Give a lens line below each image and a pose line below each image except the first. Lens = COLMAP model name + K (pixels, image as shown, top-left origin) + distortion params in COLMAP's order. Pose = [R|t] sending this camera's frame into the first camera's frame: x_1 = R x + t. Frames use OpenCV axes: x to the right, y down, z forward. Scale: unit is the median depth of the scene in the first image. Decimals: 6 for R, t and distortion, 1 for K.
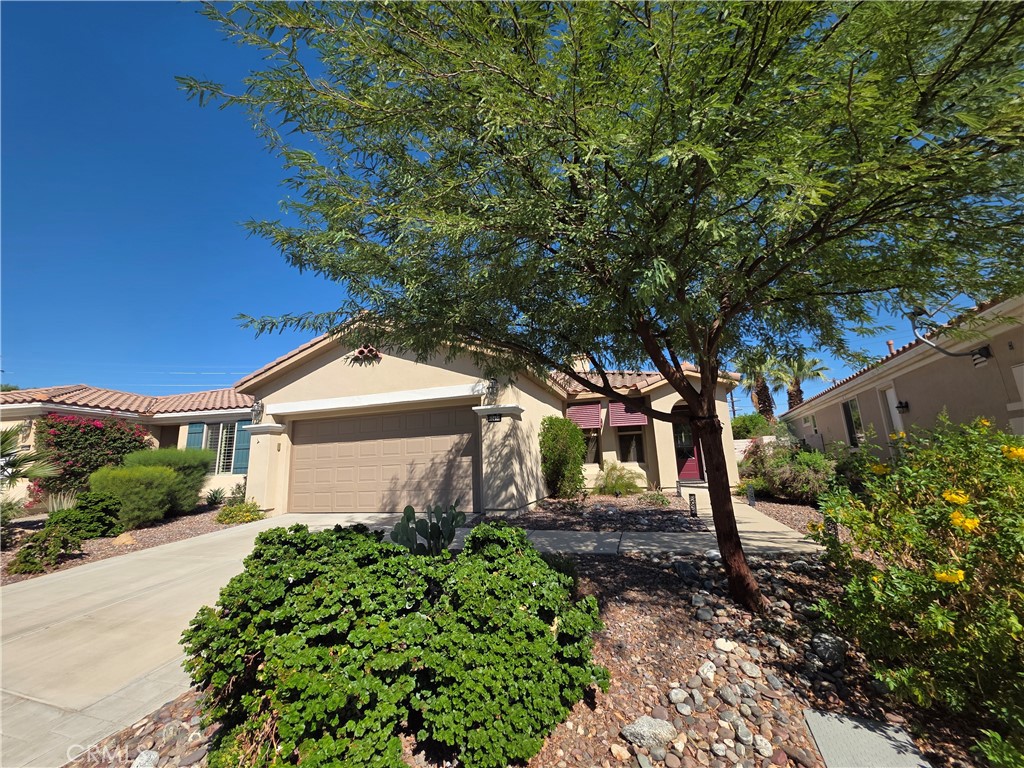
lens RADIAL K [[409.3, 0, 512.7], [0, 409.3, 383.5], [0, 0, 1]] dist [0.003221, -0.000051]
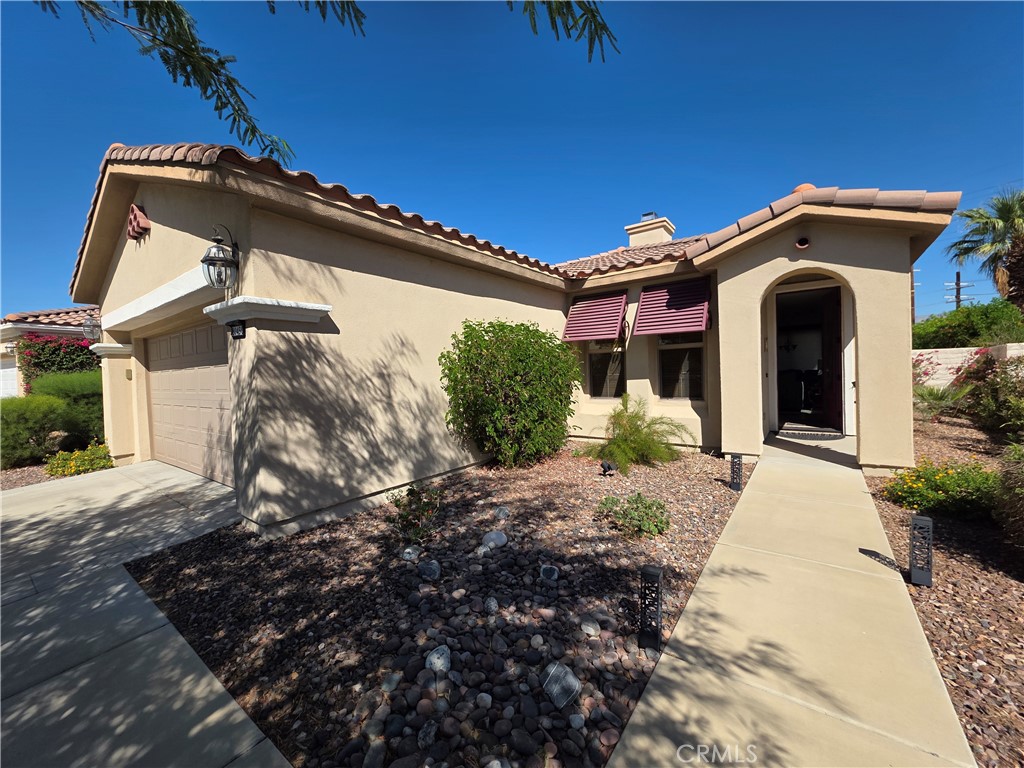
lens RADIAL K [[411.5, 0, 511.8], [0, 411.5, 381.9], [0, 0, 1]] dist [-0.000756, -0.000019]
pose [[0.945480, 0.017030, -0.325234, 0.352969], [0.056597, 0.974846, 0.215576, 0.051231], [0.320724, -0.222230, 0.920733, 0.579993]]
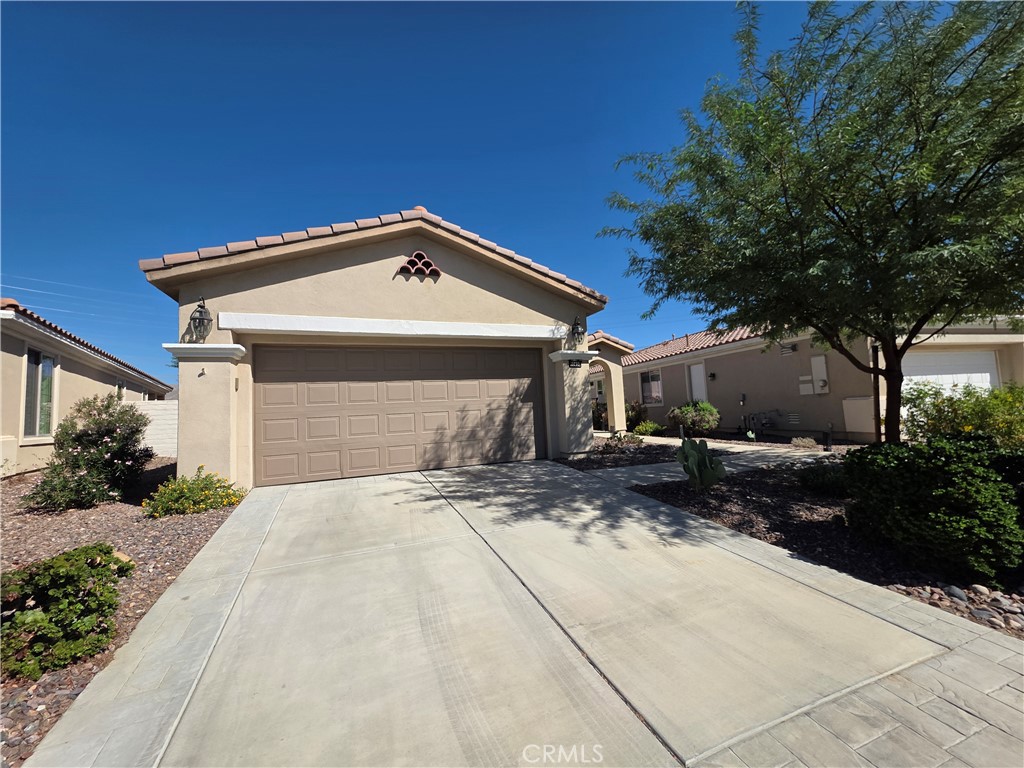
lens RADIAL K [[406.3, 0, 514.5], [0, 406.3, 378.9], [0, 0, 1]] dist [0.003149, 0.000228]
pose [[0.758014, 0.048096, 0.650463, -0.703052], [-0.111667, 0.992123, 0.056771, 0.070994], [-0.642608, -0.115668, 0.757414, 0.297269]]
